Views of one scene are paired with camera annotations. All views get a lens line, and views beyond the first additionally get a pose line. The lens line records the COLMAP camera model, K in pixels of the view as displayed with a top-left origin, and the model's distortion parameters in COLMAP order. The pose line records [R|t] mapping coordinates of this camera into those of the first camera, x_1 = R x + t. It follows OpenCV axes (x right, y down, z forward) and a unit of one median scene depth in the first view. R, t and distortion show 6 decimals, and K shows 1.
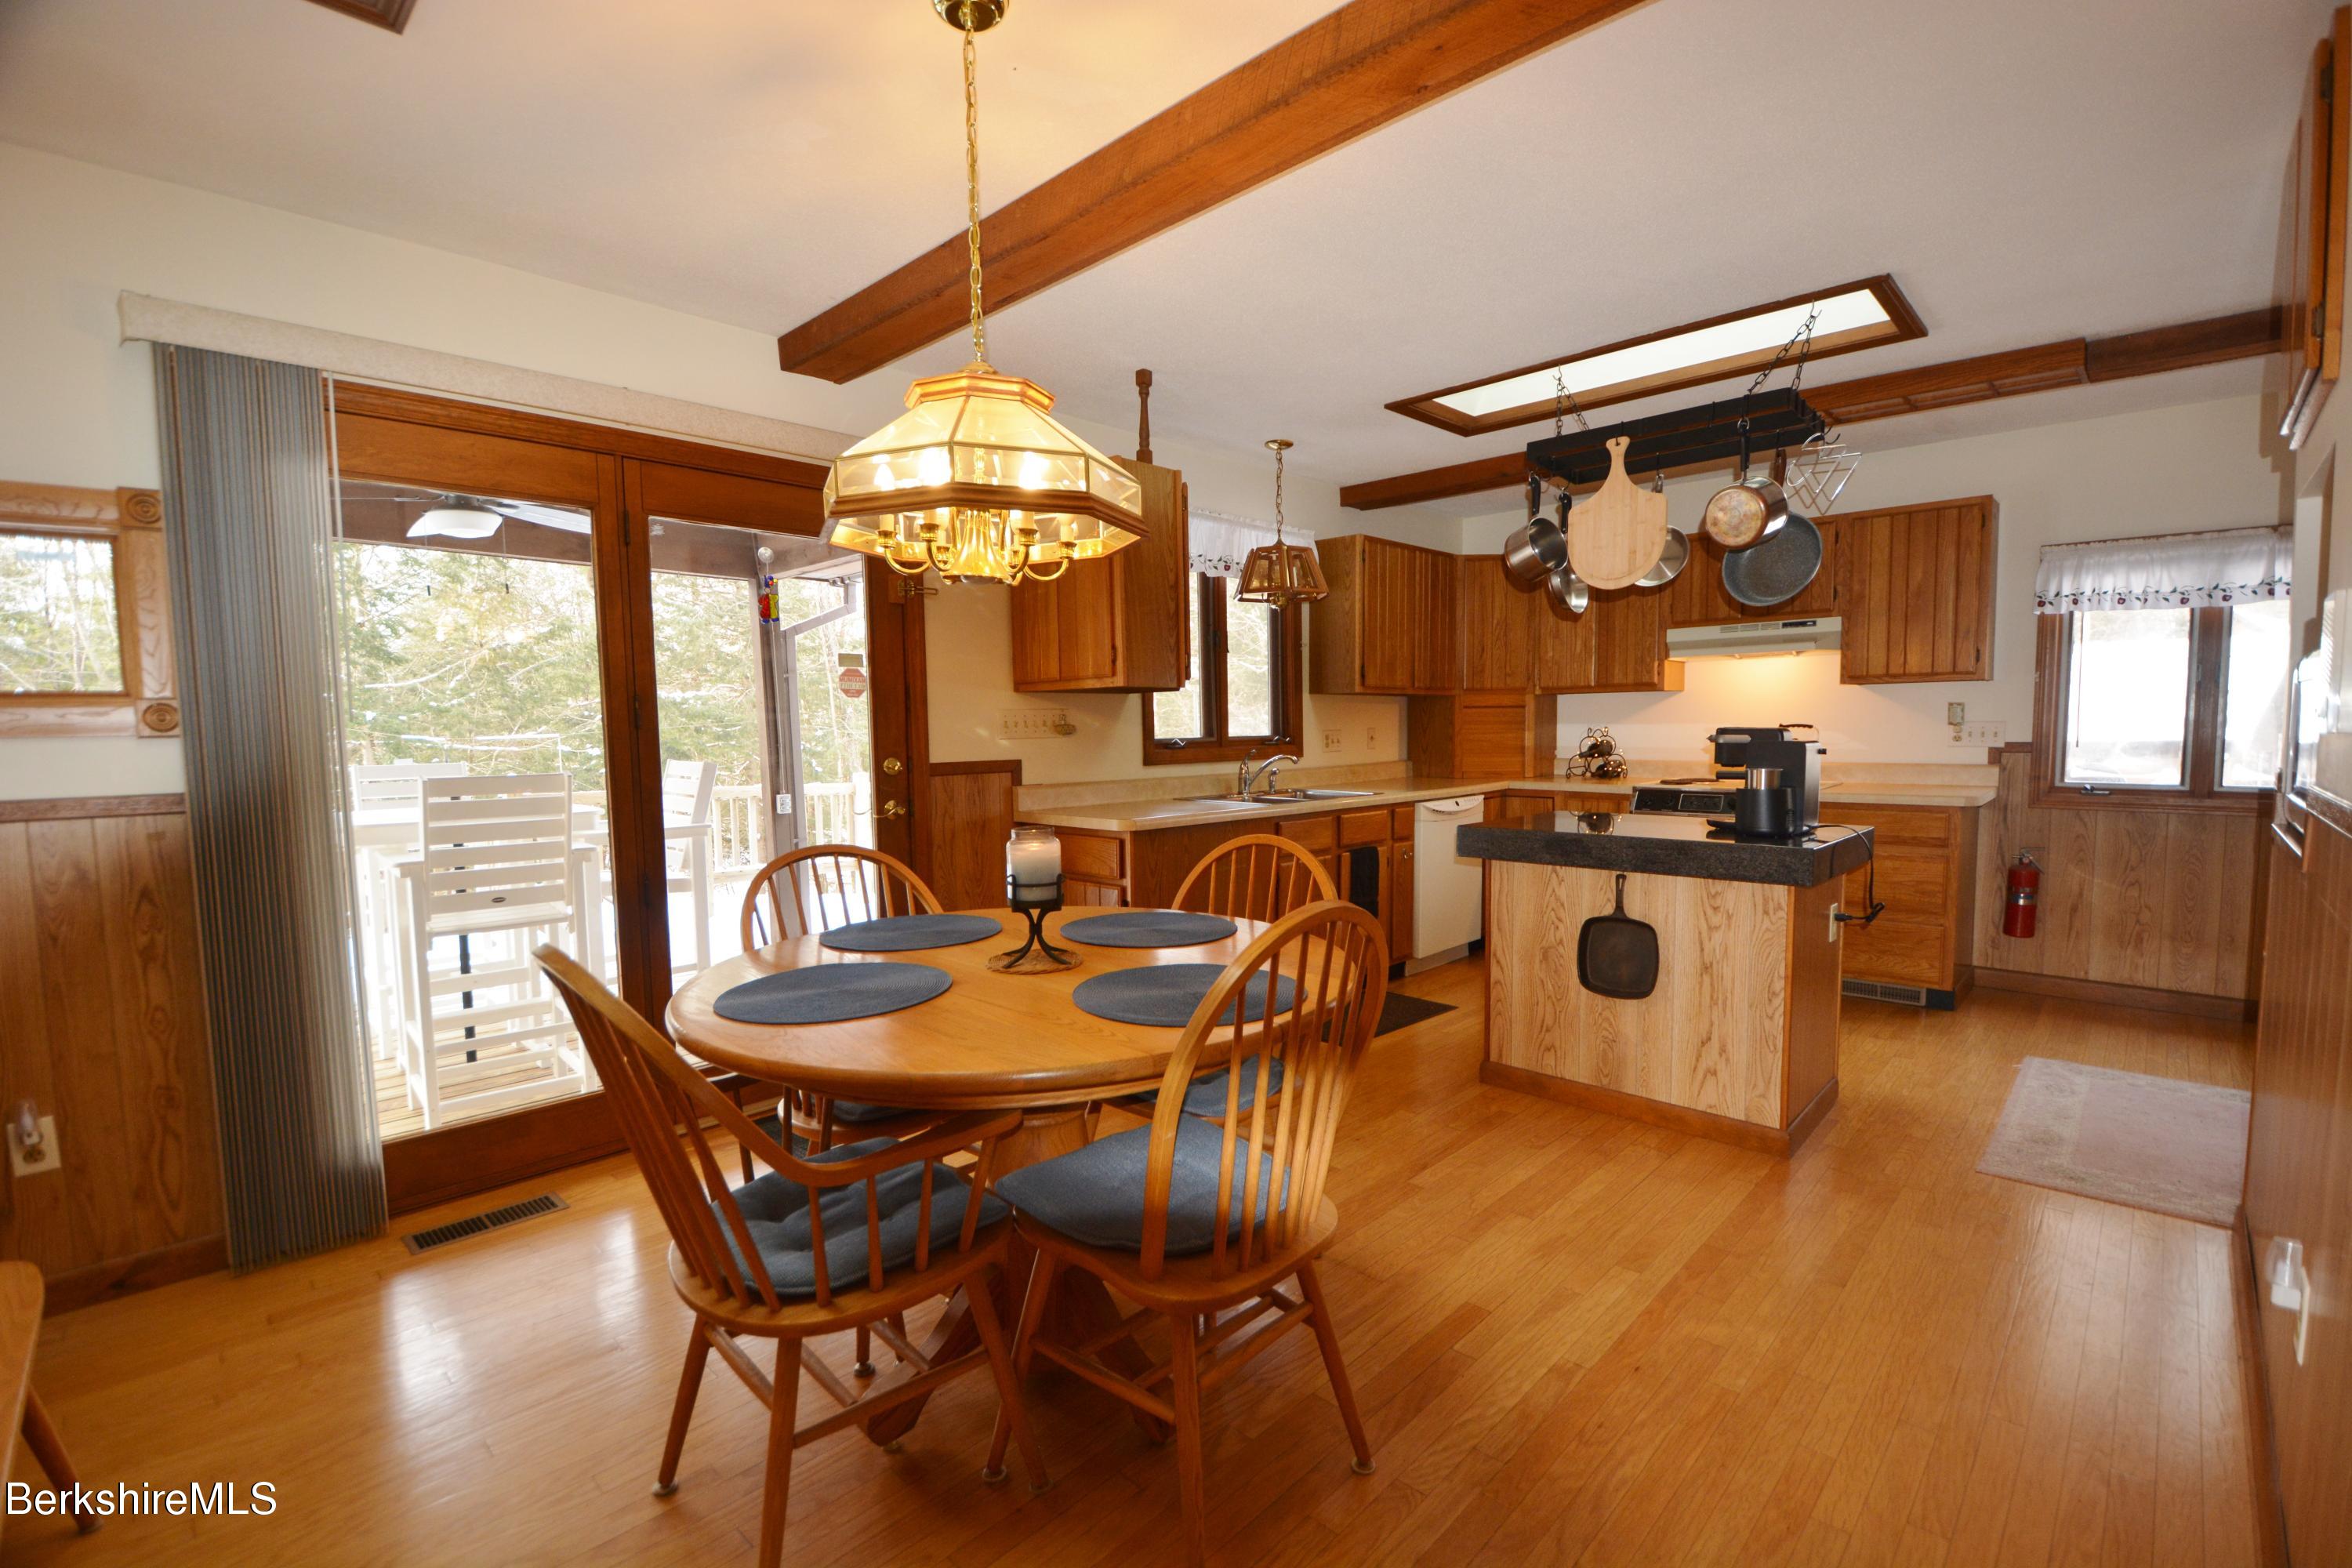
lens RADIAL K [[1037.1, 0, 1192.9], [0, 1037.1, 815.1], [0, 0, 1]] dist [0.013159, -0.022861]
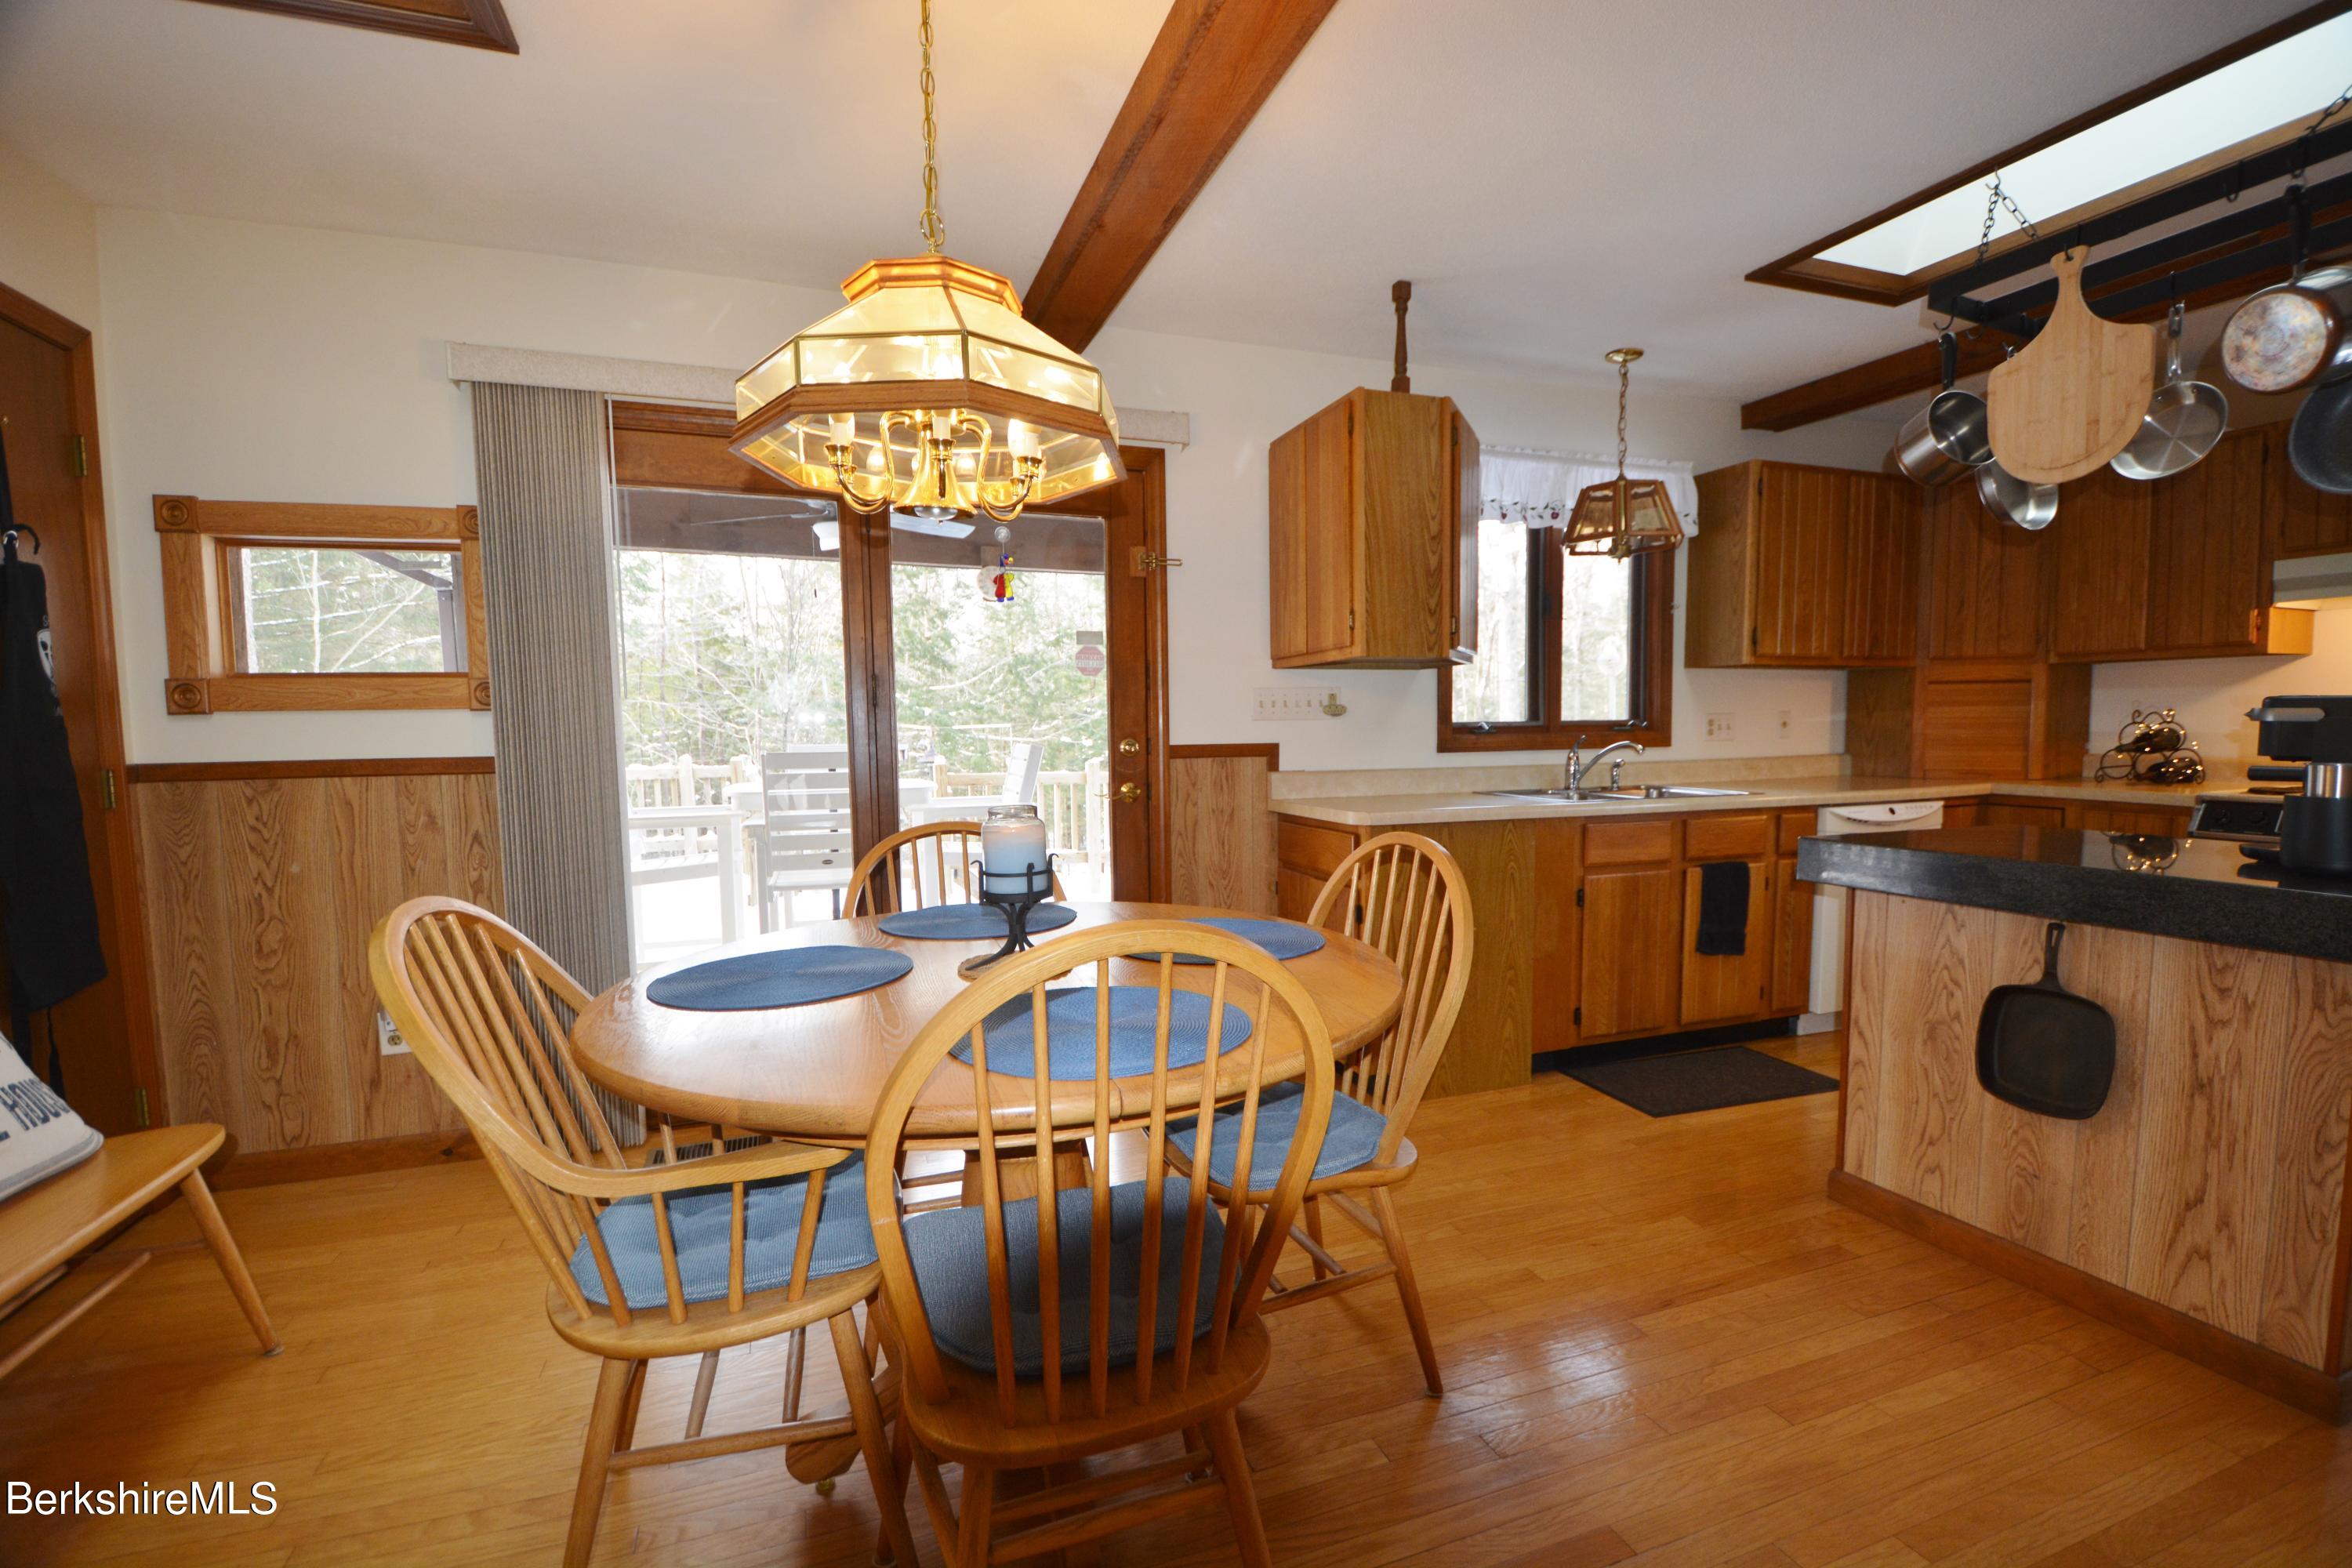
lens RADIAL K [[1037.1, 0, 1192.9], [0, 1037.1, 815.1], [0, 0, 1]] dist [0.013159, -0.022861]
pose [[0.898191, 0.038793, -0.437890, 0.188096], [-0.037279, 0.999232, 0.012056, 0.001830], [0.438021, 0.005496, 0.898948, 0.166666]]
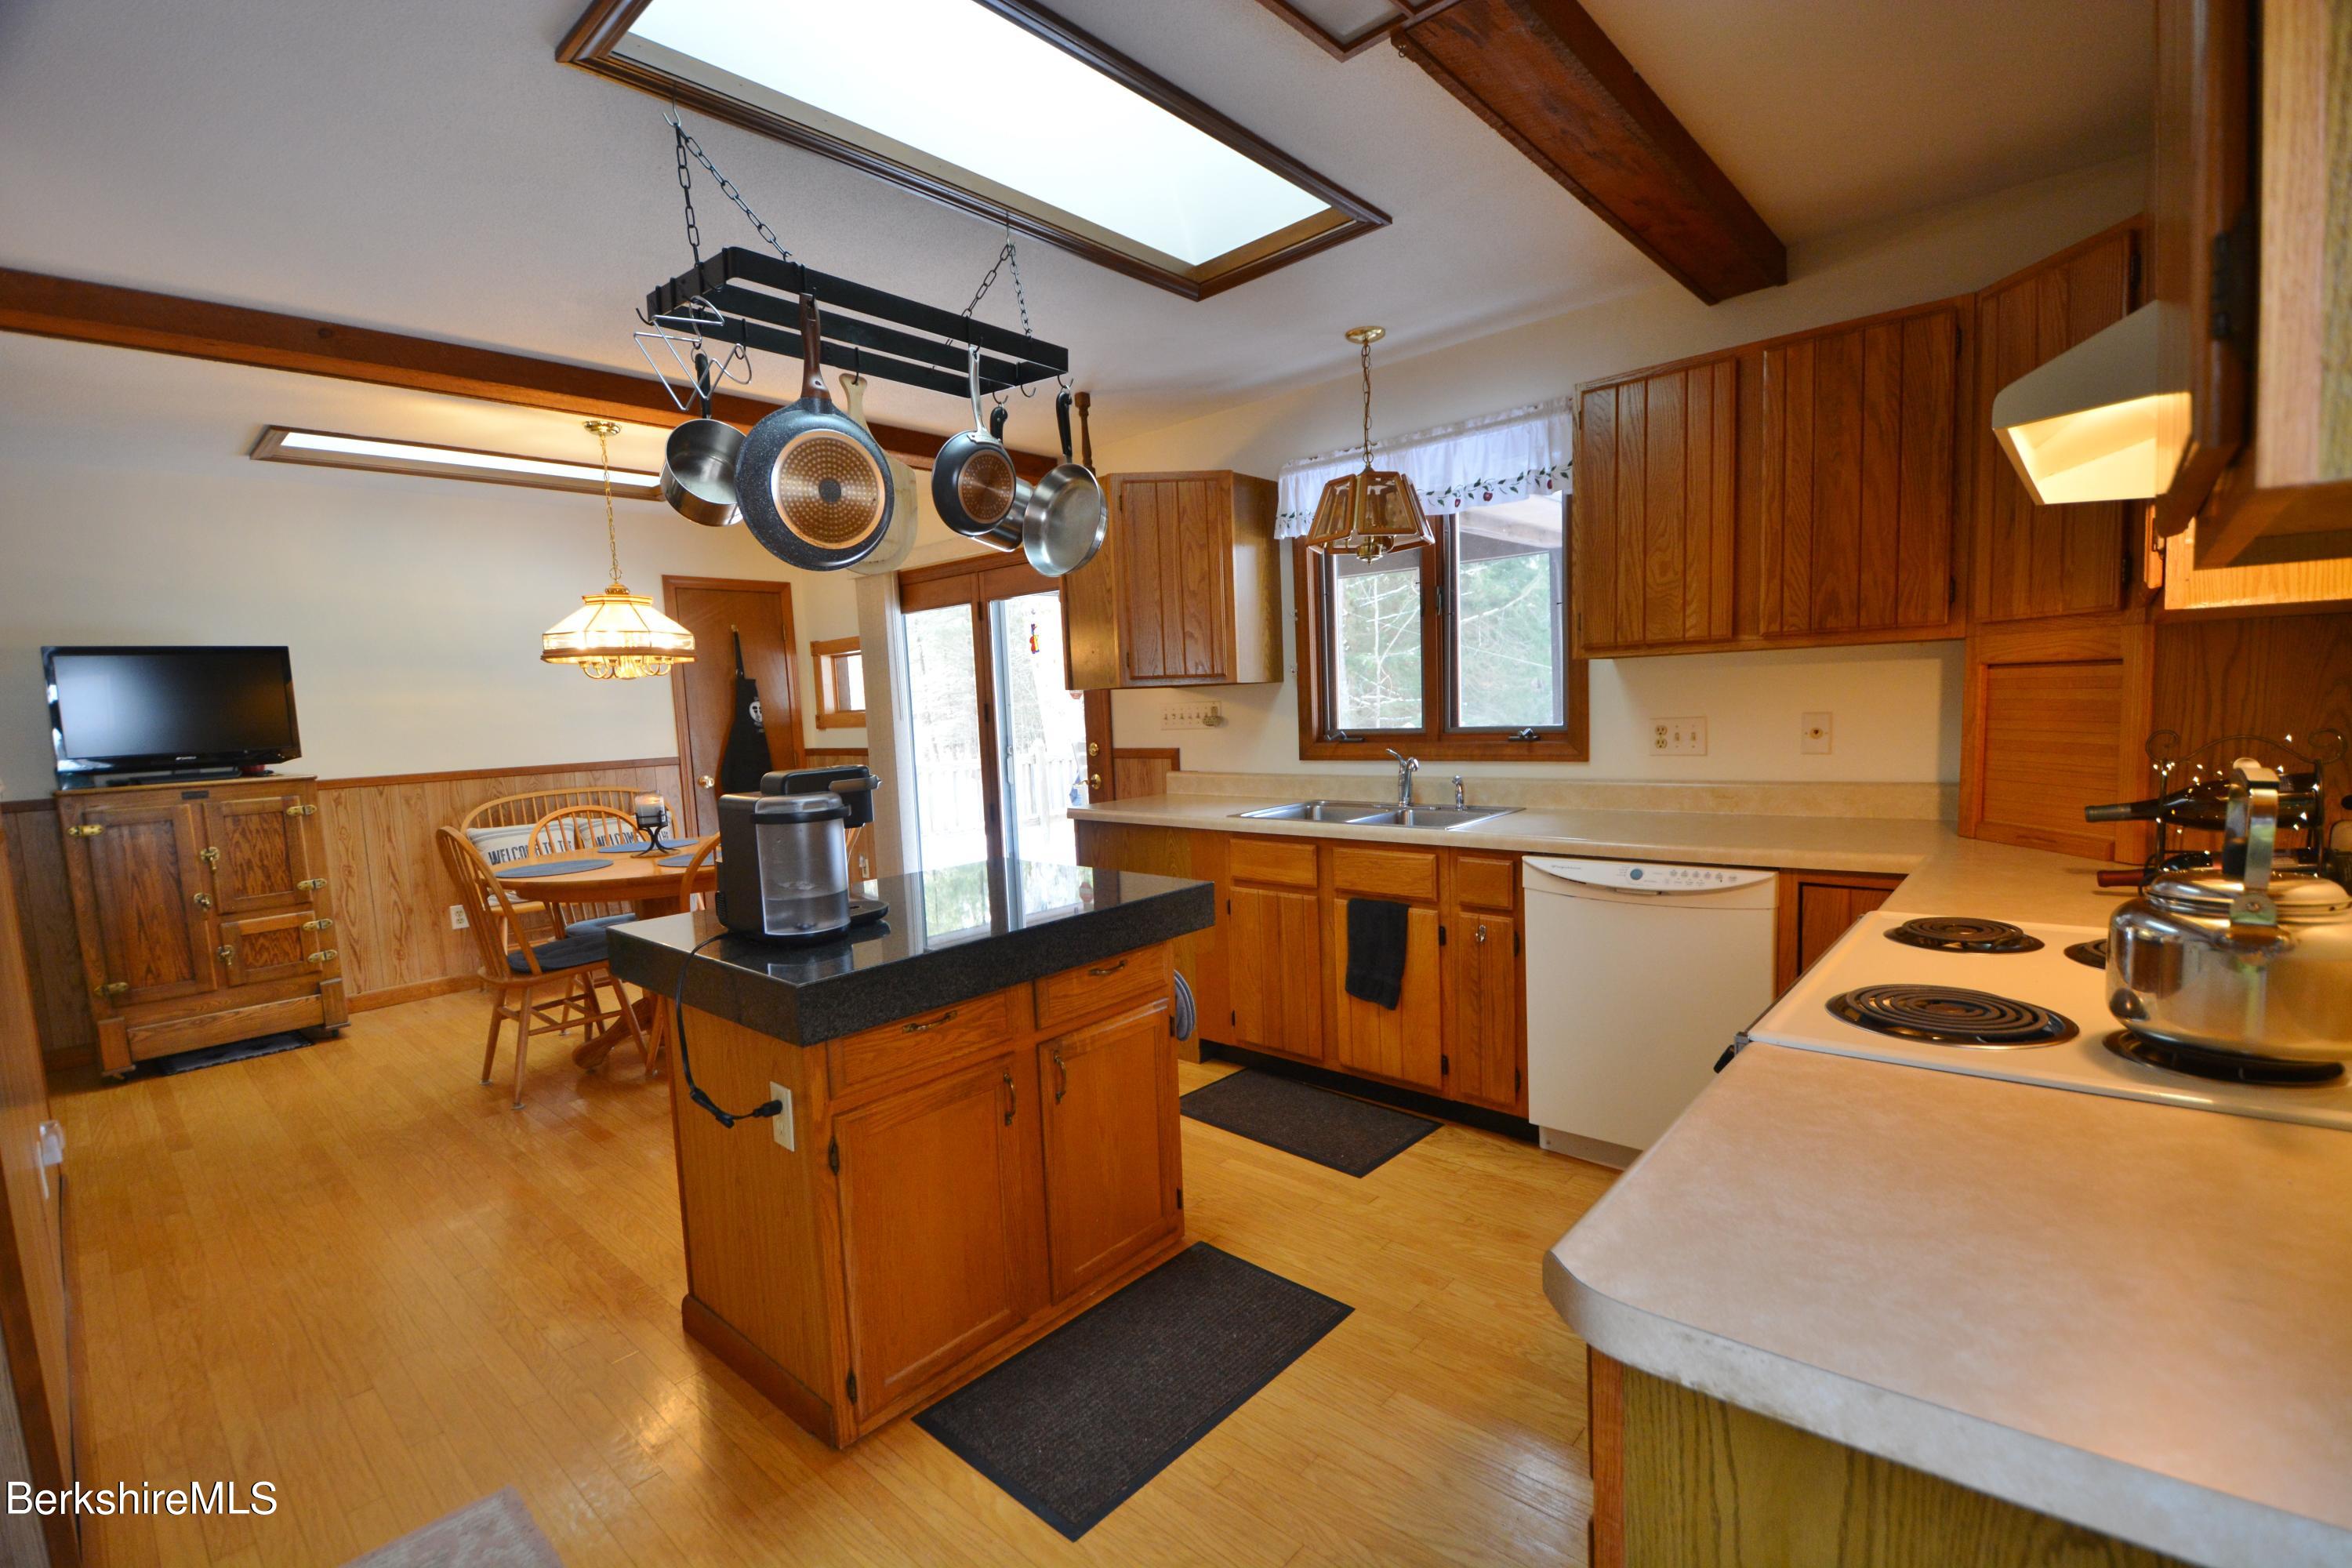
lens RADIAL K [[1037.1, 0, 1192.9], [0, 1037.1, 815.1], [0, 0, 1]] dist [0.013159, -0.022861]
pose [[0.024684, 0.117282, -0.992792, 1.071395], [-0.048177, 0.992080, 0.116000, -0.125928], [0.998534, 0.044966, 0.030138, 1.104239]]
